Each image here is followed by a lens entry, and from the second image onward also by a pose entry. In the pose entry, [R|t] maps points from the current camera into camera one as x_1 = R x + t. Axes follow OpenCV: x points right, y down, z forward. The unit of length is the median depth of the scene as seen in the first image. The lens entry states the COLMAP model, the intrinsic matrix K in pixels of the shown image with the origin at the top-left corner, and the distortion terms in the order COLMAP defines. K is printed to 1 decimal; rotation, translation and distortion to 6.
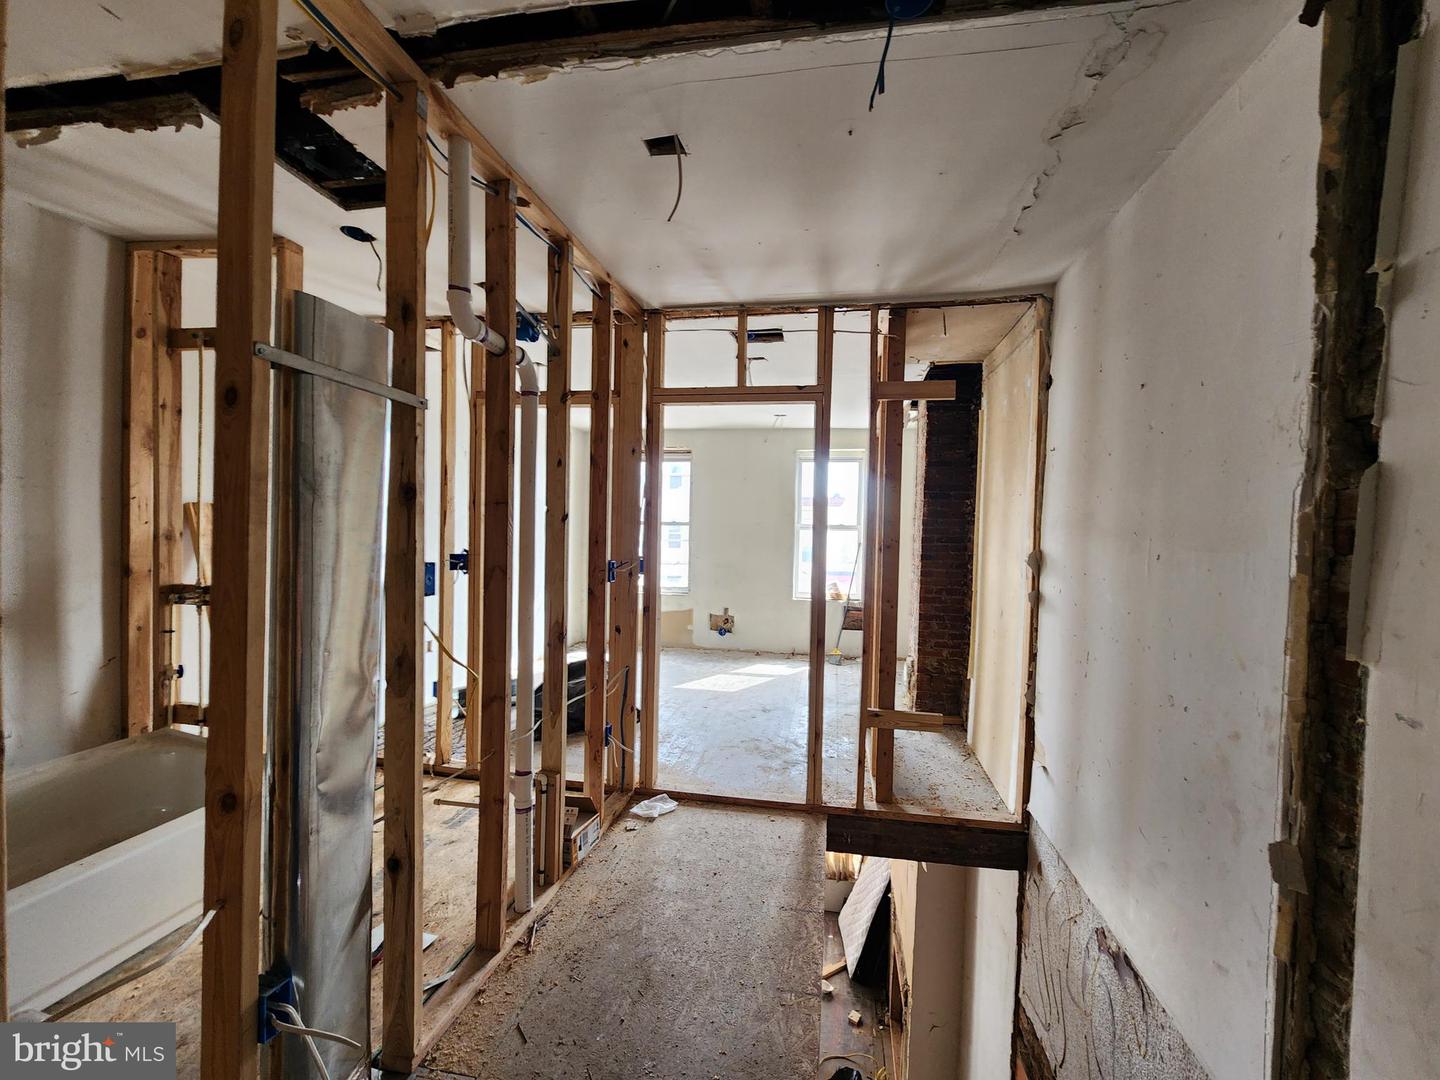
lens RADIAL K [[587.8, 0, 727.8], [0, 587.8, 543.6], [0, 0, 1]] dist [-0.001201, 0.000760]
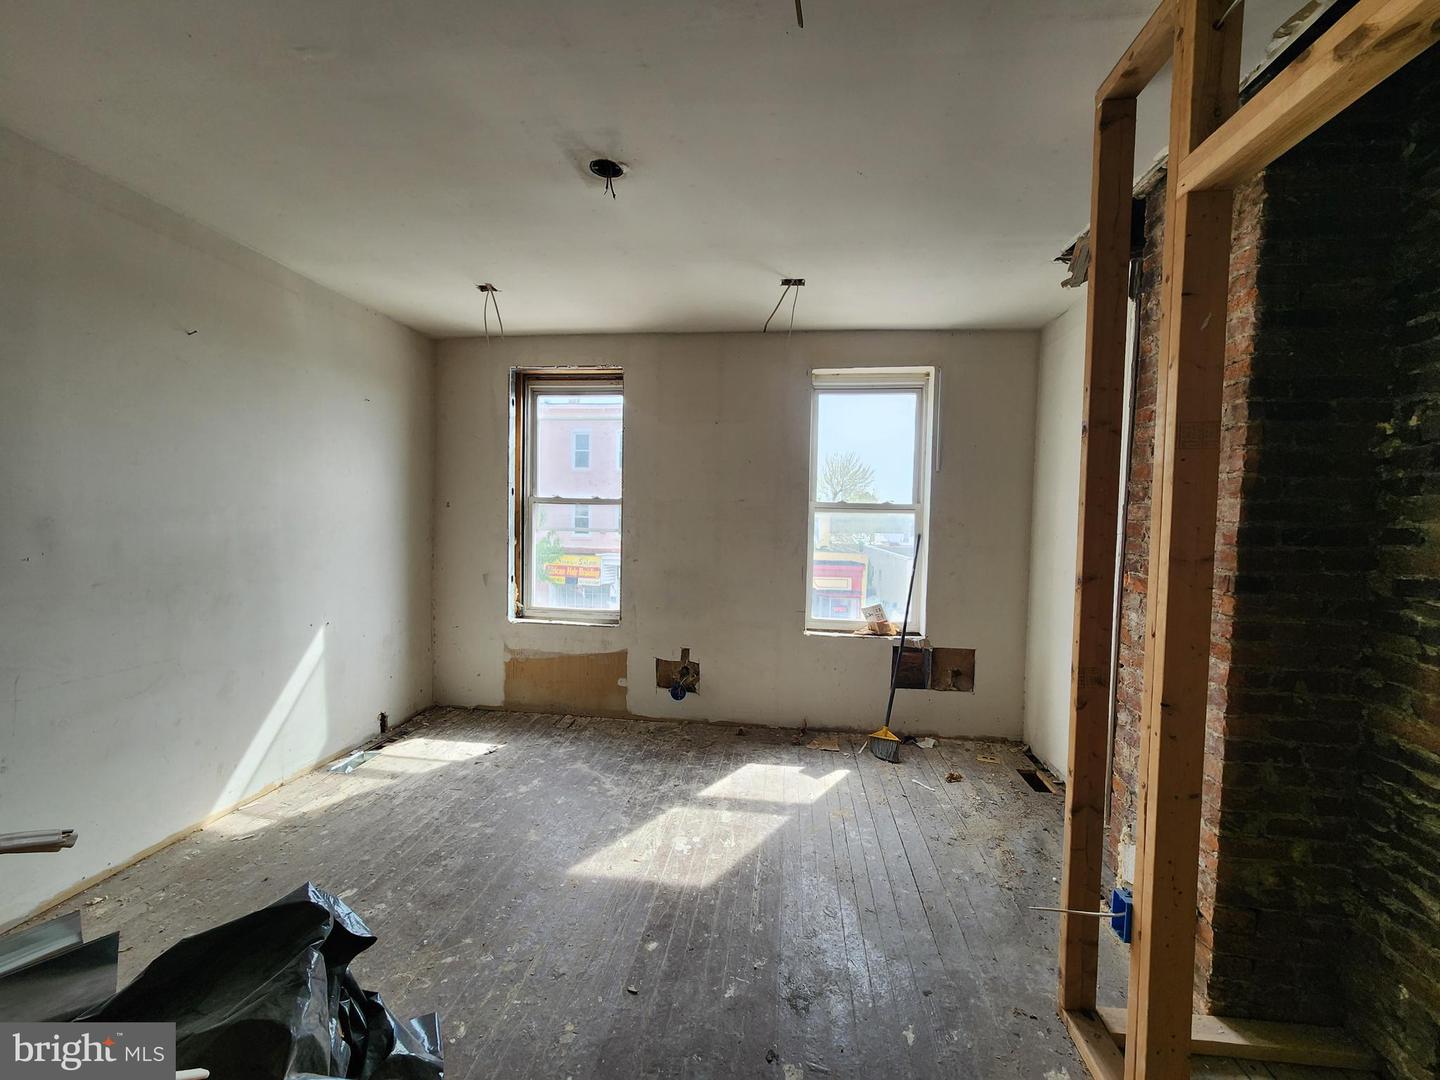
lens RADIAL K [[587.8, 0, 727.8], [0, 587.8, 543.6], [0, 0, 1]] dist [-0.001201, 0.000760]
pose [[0.997274, -0.004449, 0.073655, -0.003721], [0.002528, 0.999654, 0.026165, -0.008735], [-0.073746, -0.025907, 0.996941, 0.467076]]
